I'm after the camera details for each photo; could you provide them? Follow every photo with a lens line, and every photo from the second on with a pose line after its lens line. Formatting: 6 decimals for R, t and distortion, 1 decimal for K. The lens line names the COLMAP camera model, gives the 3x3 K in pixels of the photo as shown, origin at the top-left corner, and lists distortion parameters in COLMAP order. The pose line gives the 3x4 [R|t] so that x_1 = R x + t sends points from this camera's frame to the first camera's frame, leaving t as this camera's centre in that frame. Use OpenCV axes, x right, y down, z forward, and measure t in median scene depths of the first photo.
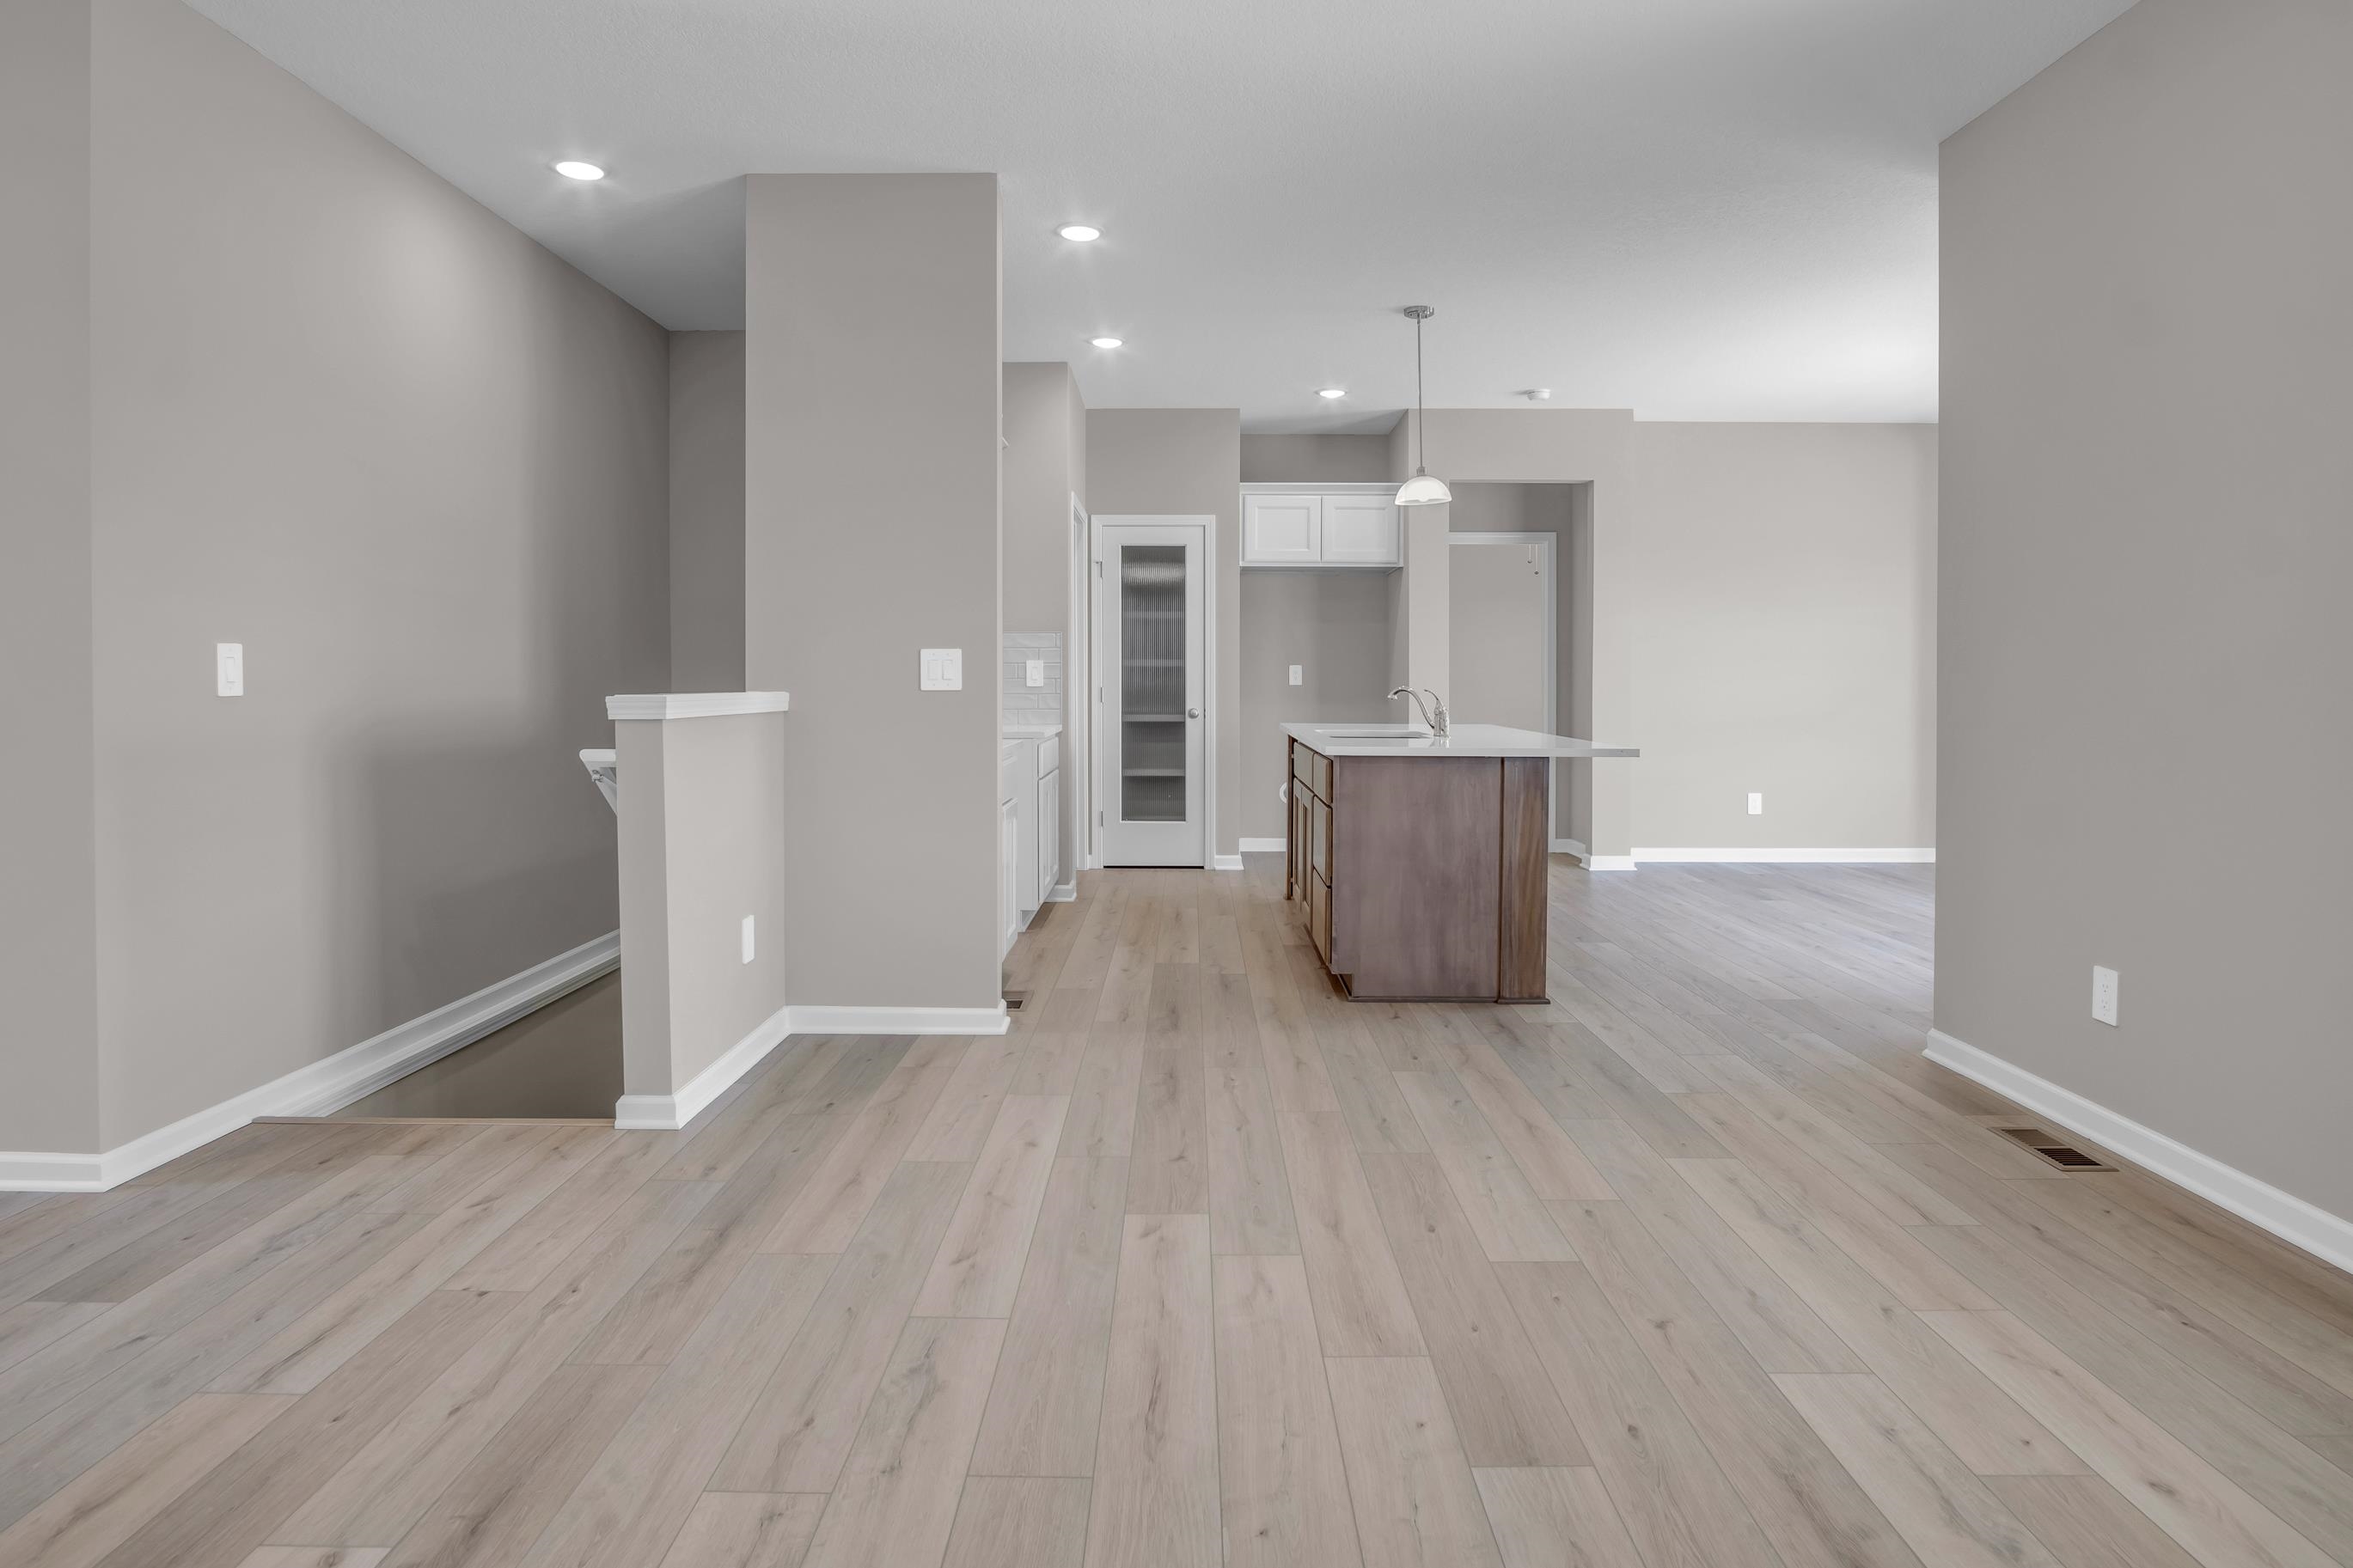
lens RADIAL K [[1275.3, 0, 1194.4], [0, 1275.3, 702.0], [0, 0, 1]] dist [-0.023878, 0.001048]
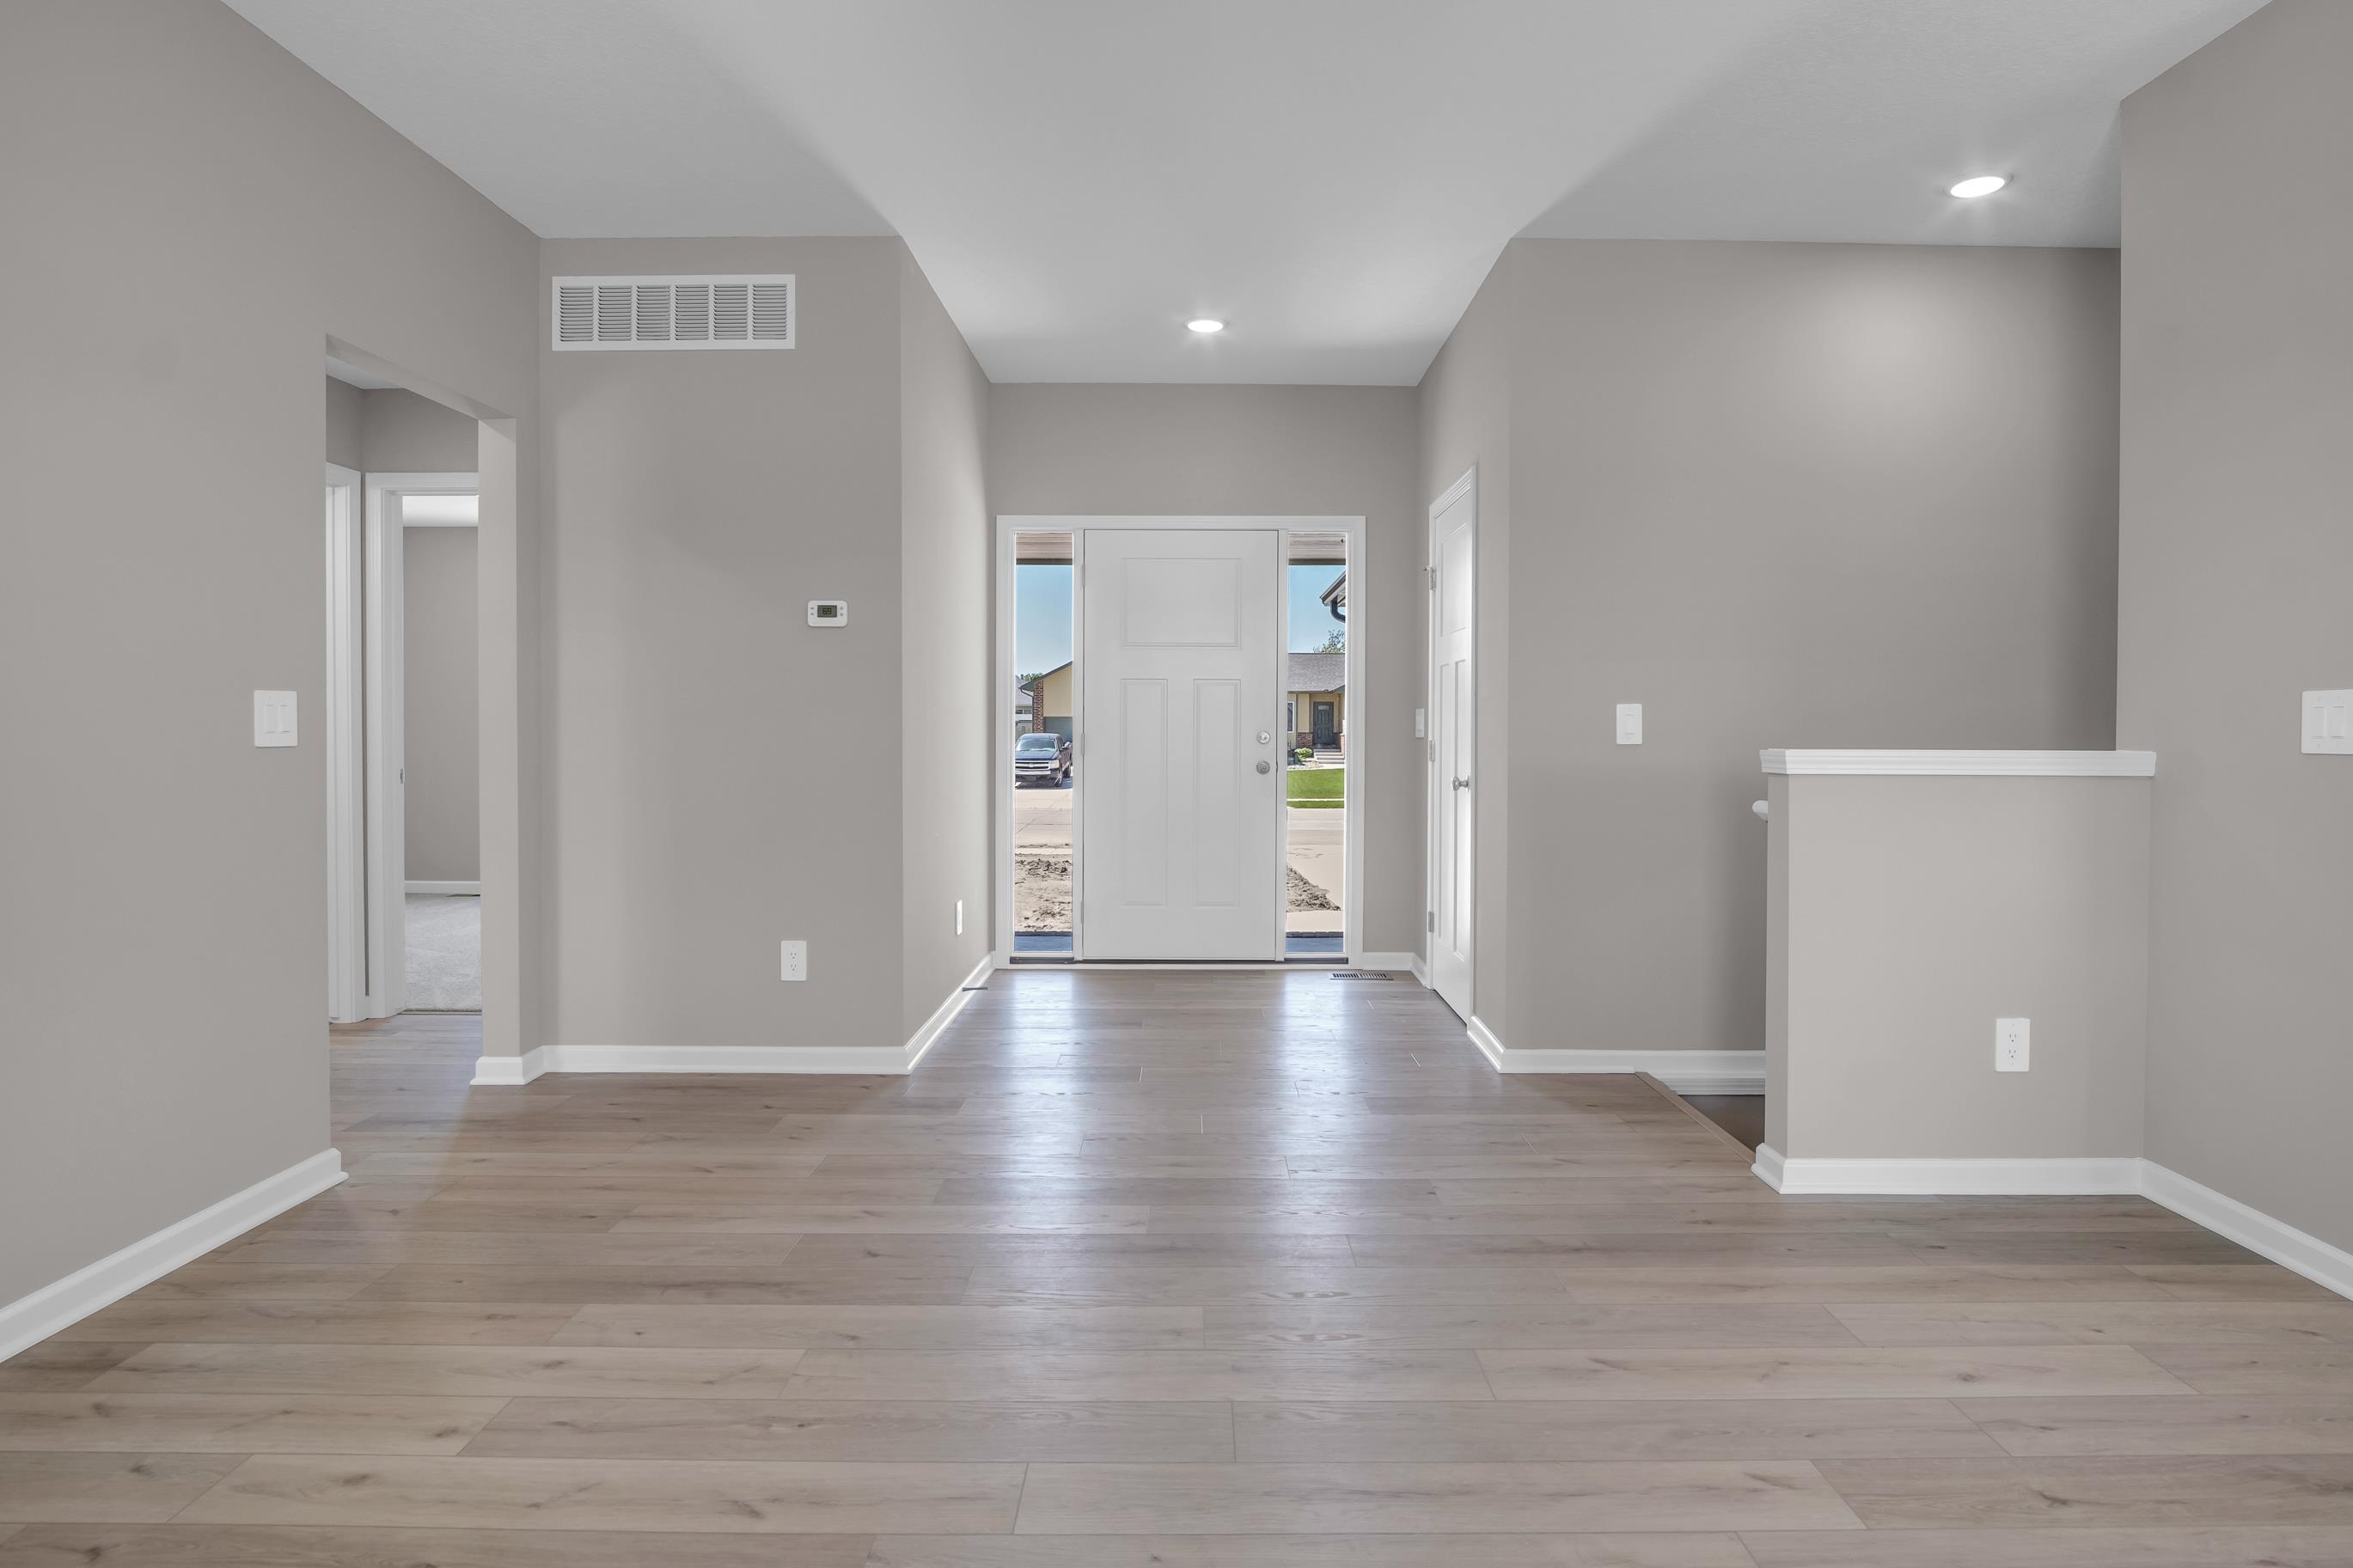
lens RADIAL K [[1300.2, 0, 1192.2], [0, 1300.2, 747.7], [0, 0, 1]] dist [-0.034984, 0.009701]
pose [[-0.003719, 0.014876, -0.999882, 0.397787], [-0.022230, 0.999641, 0.014956, -0.007587], [0.999746, 0.022283, -0.003387, 0.370845]]
